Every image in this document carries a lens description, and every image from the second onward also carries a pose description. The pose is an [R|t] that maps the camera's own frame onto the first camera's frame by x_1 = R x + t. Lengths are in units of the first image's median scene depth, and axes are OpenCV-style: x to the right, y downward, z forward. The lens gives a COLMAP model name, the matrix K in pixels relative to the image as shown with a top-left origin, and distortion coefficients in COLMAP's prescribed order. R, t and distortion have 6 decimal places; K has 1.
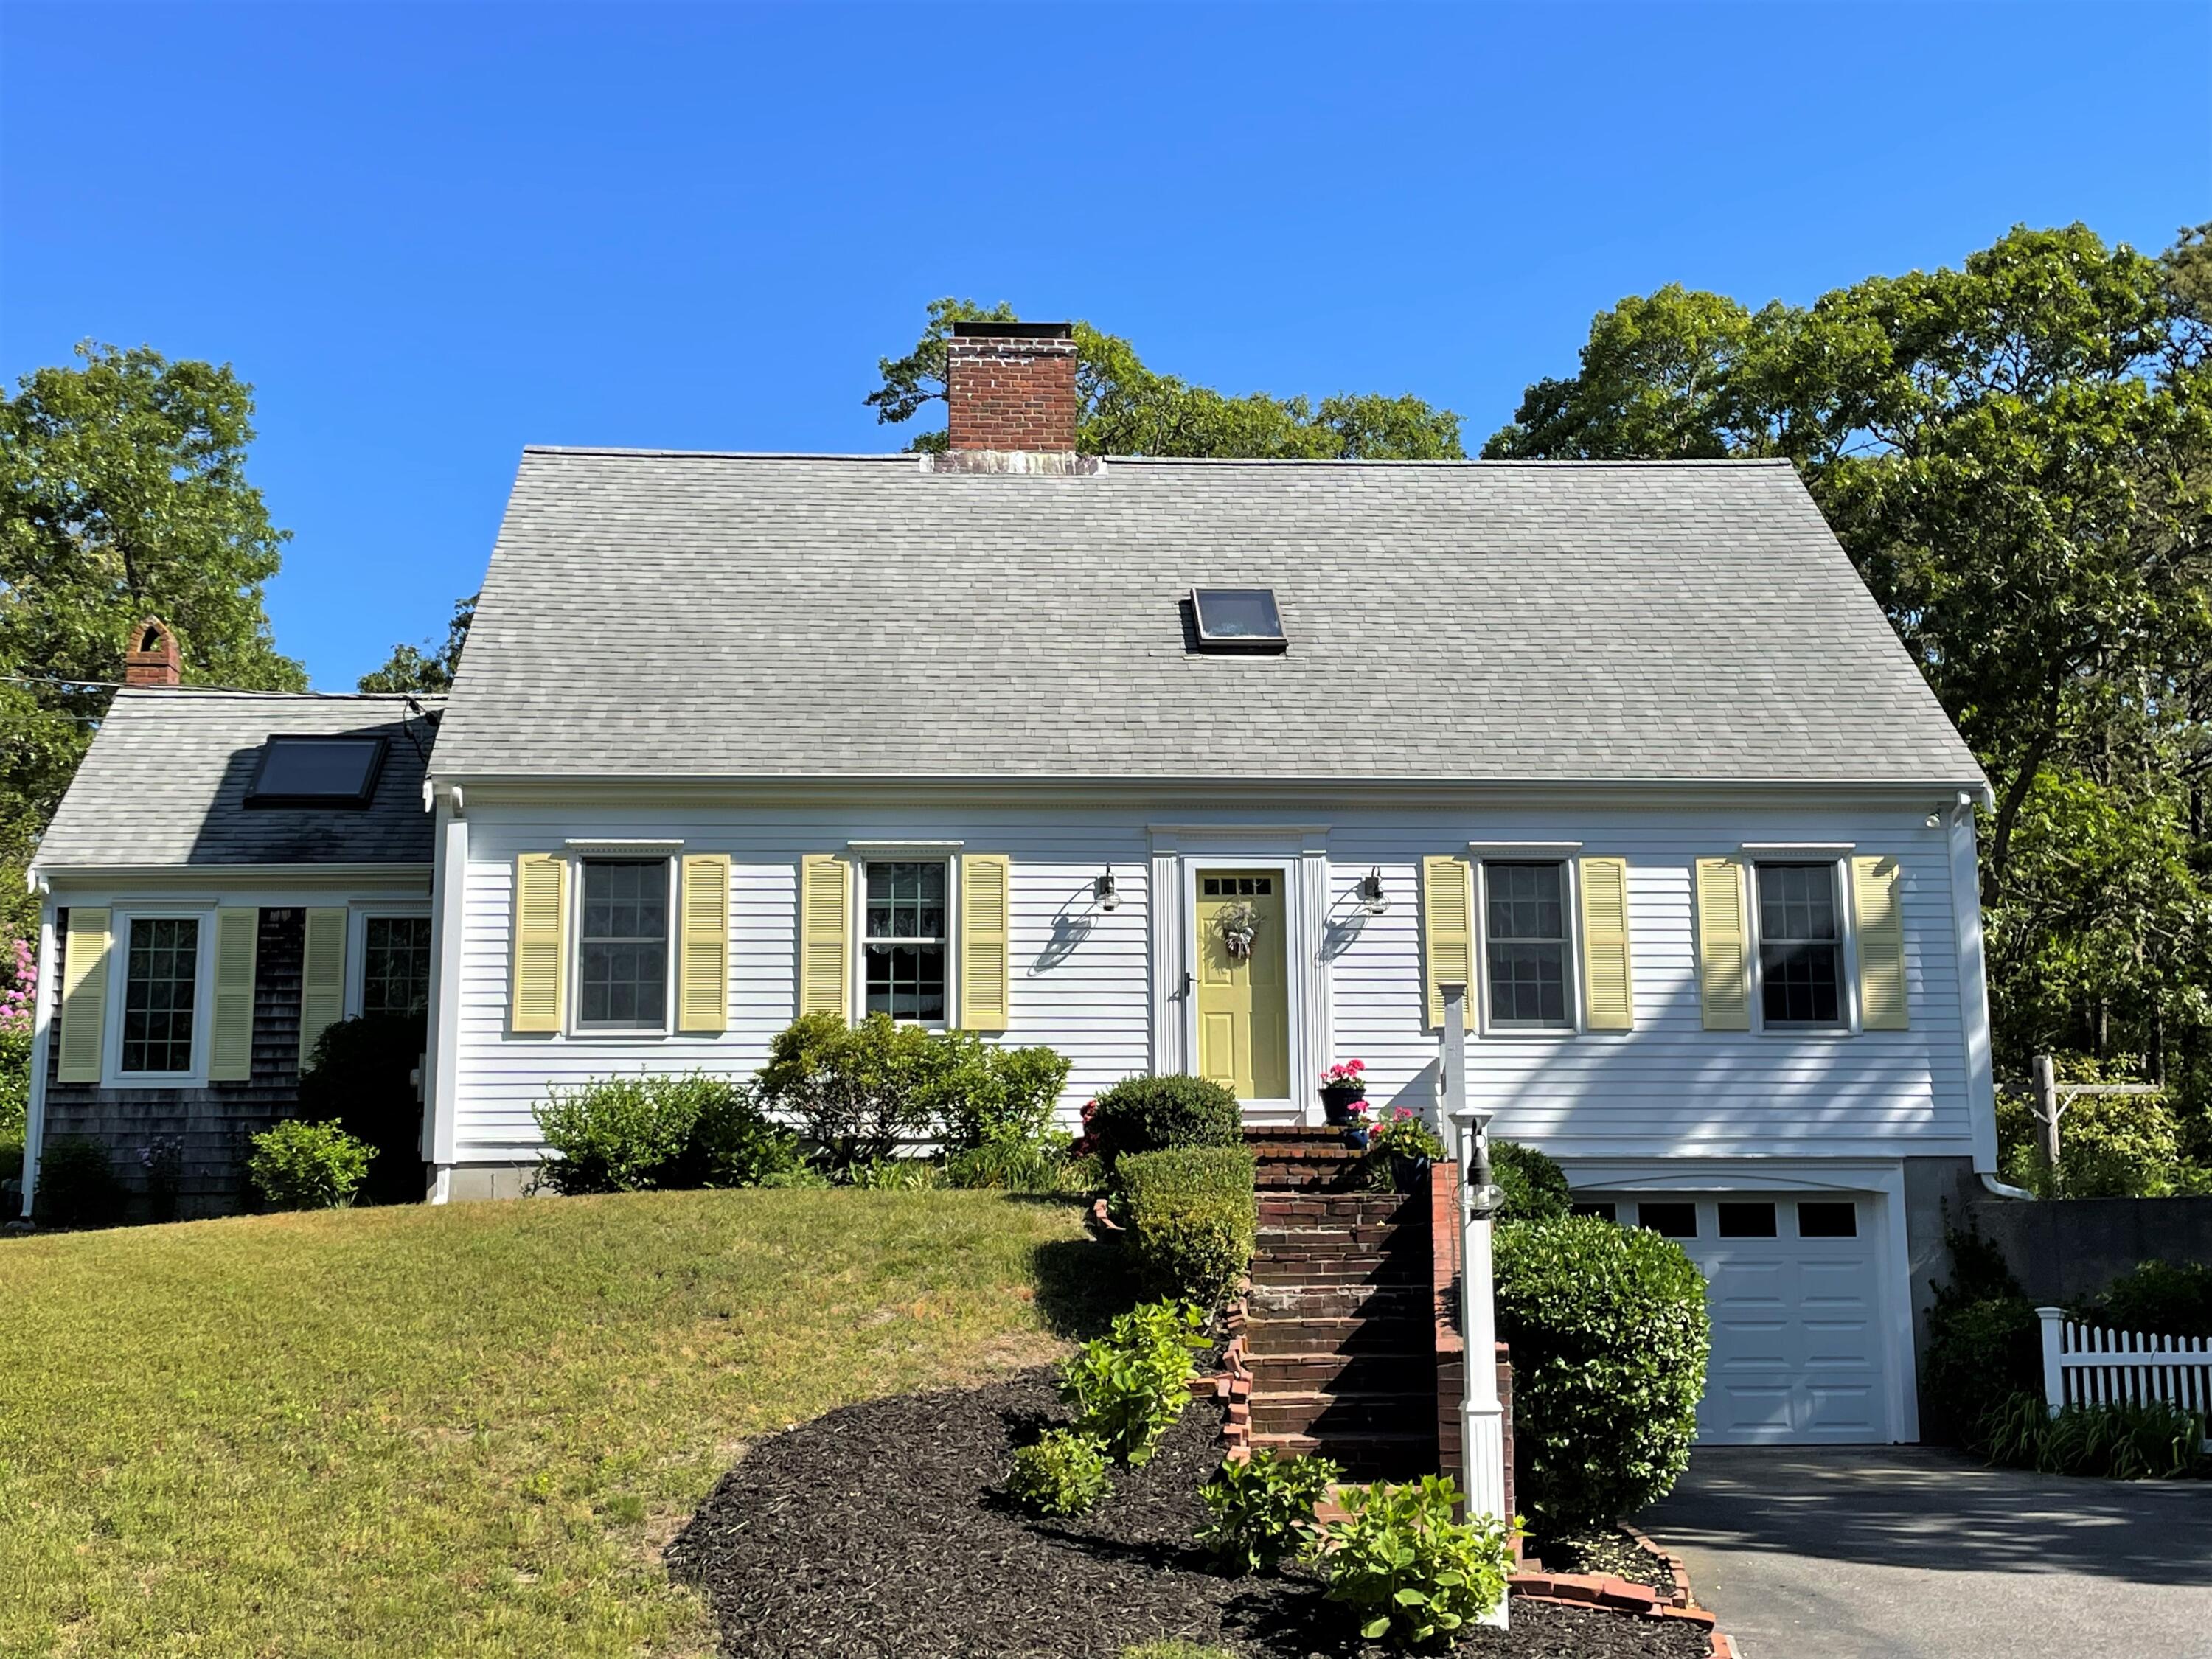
lens RADIAL K [[2708.5, 0, 1106.0], [0, 2708.5, 829.5], [0, 0, 1]] dist [0.078591, -0.017884]
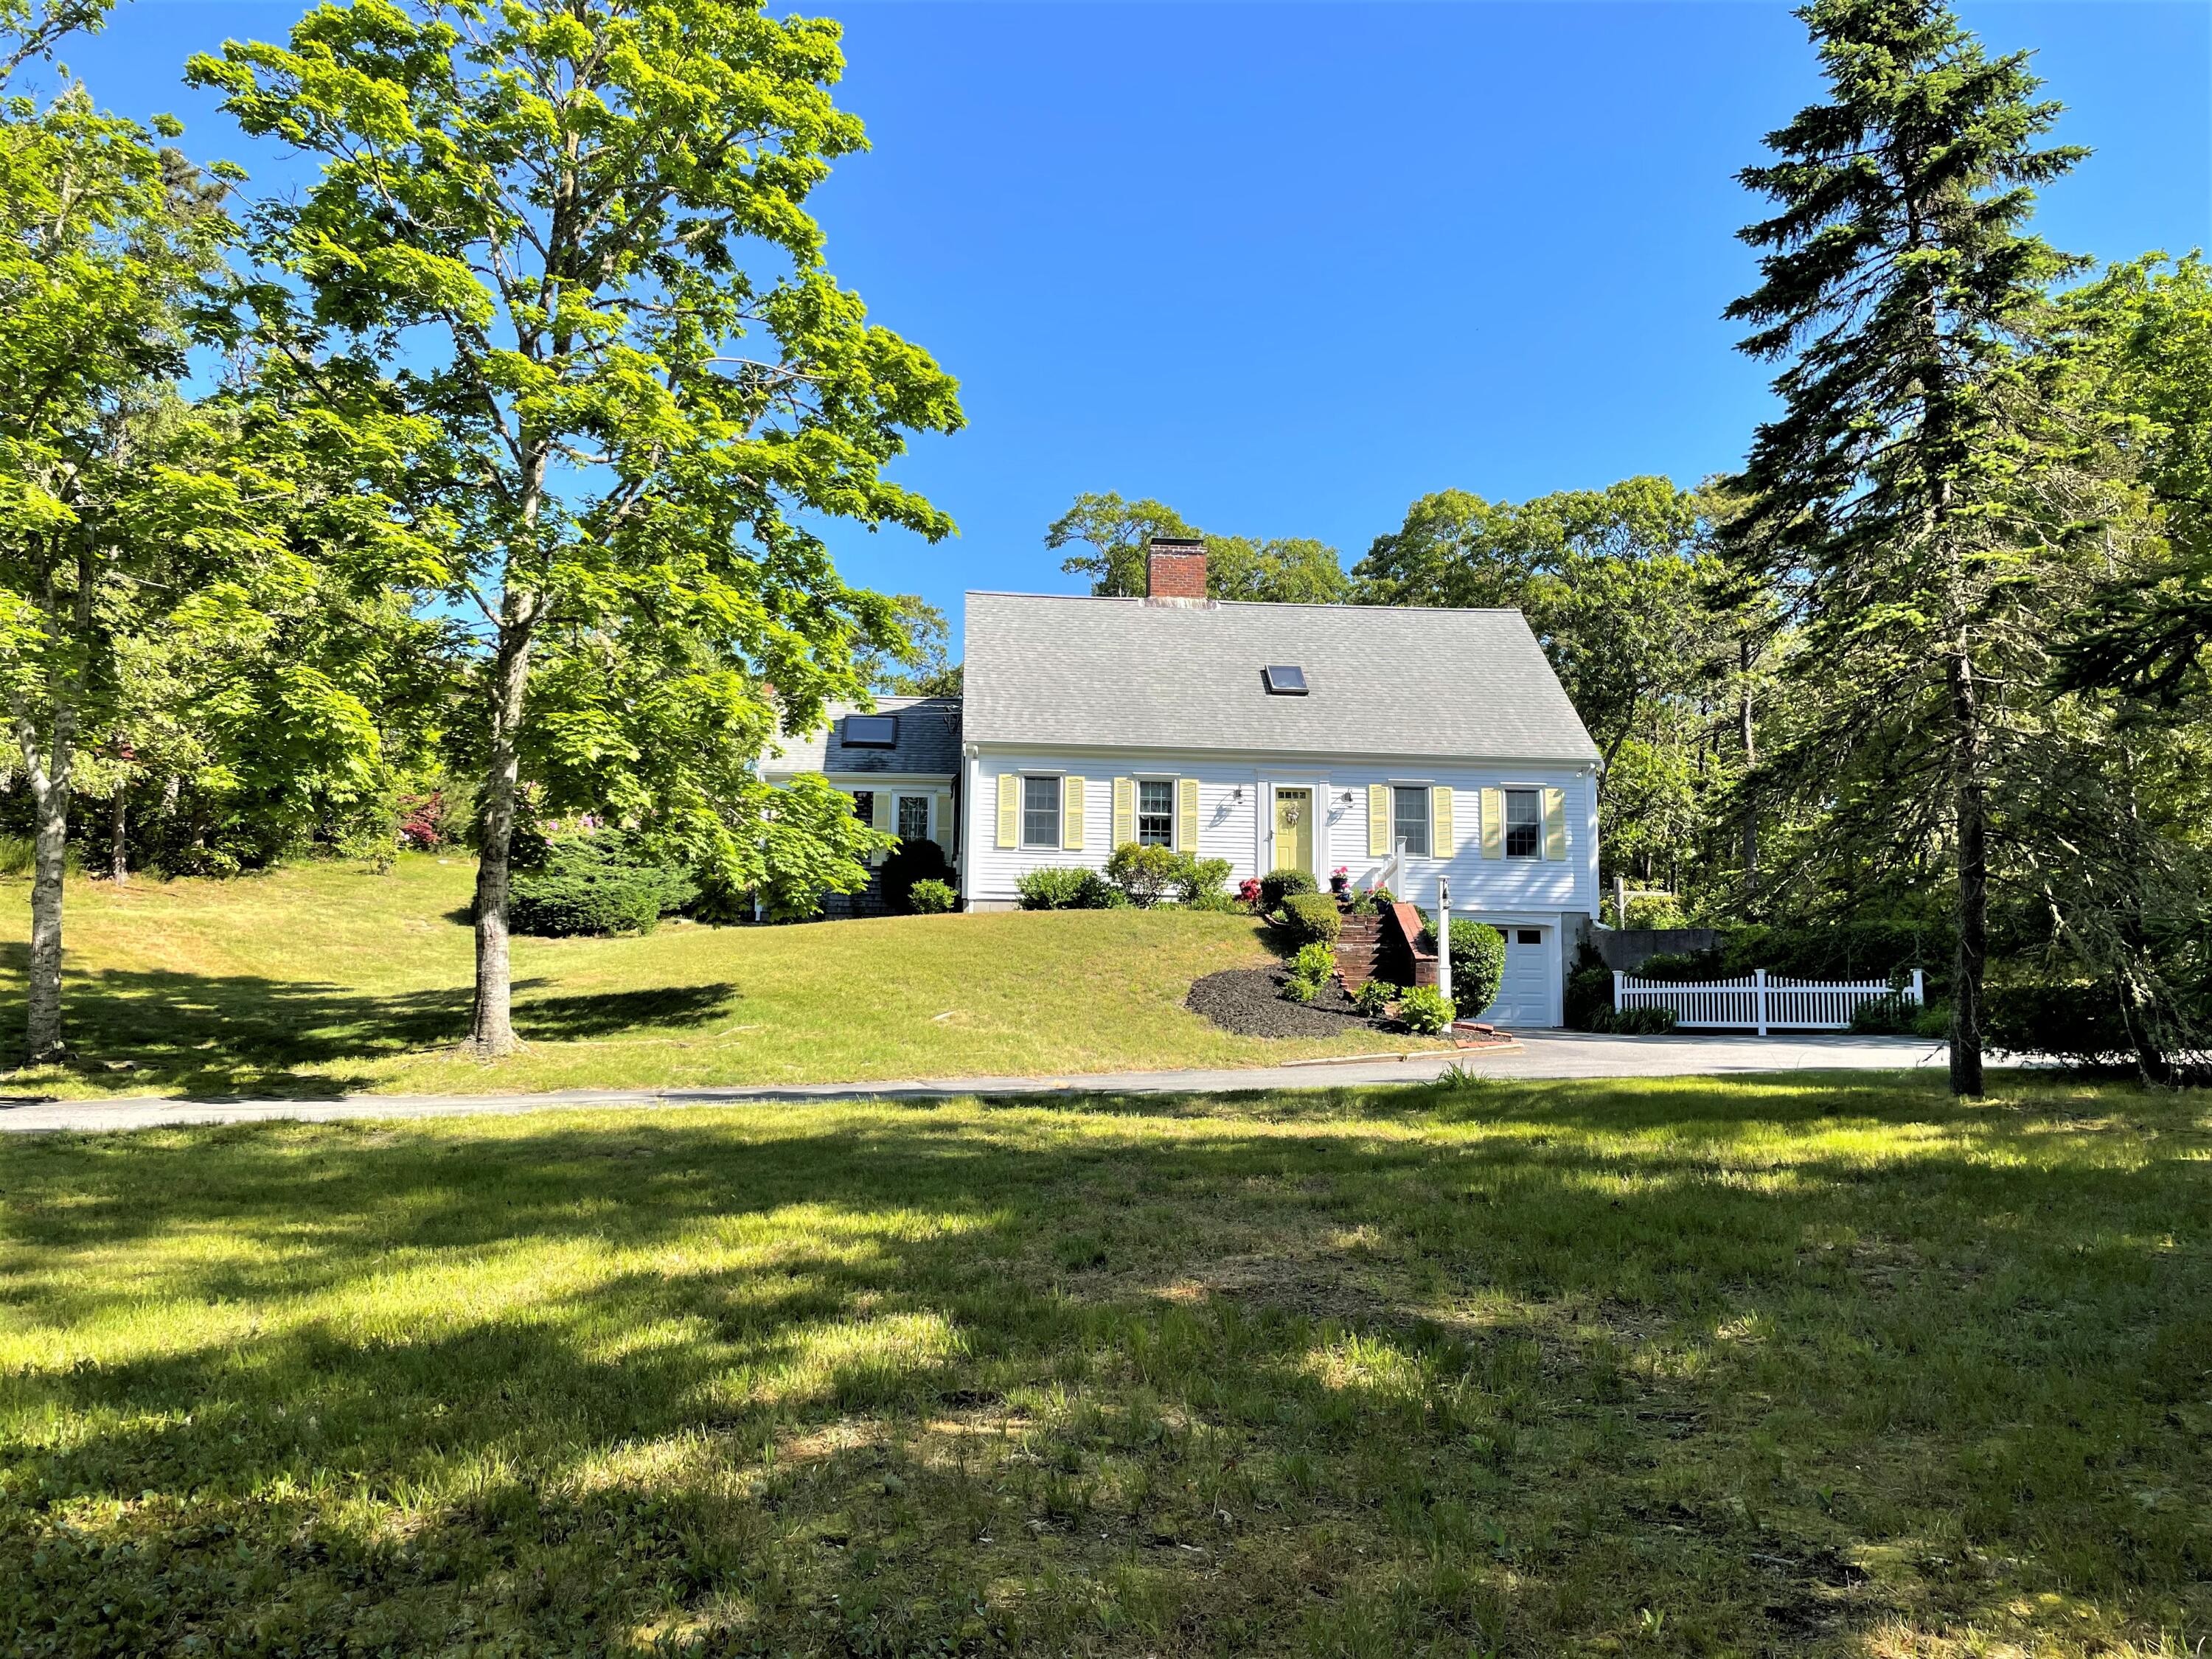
lens RADIAL K [[1652.0, 0, 1106.0], [0, 1652.0, 829.5], [0, 0, 1]] dist [0.105031, -0.000306]
pose [[0.999173, 0.025033, 0.032044, -0.163706], [-0.026704, 0.998246, 0.052831, -0.021681], [-0.030666, -0.053643, 0.998089, -0.468734]]
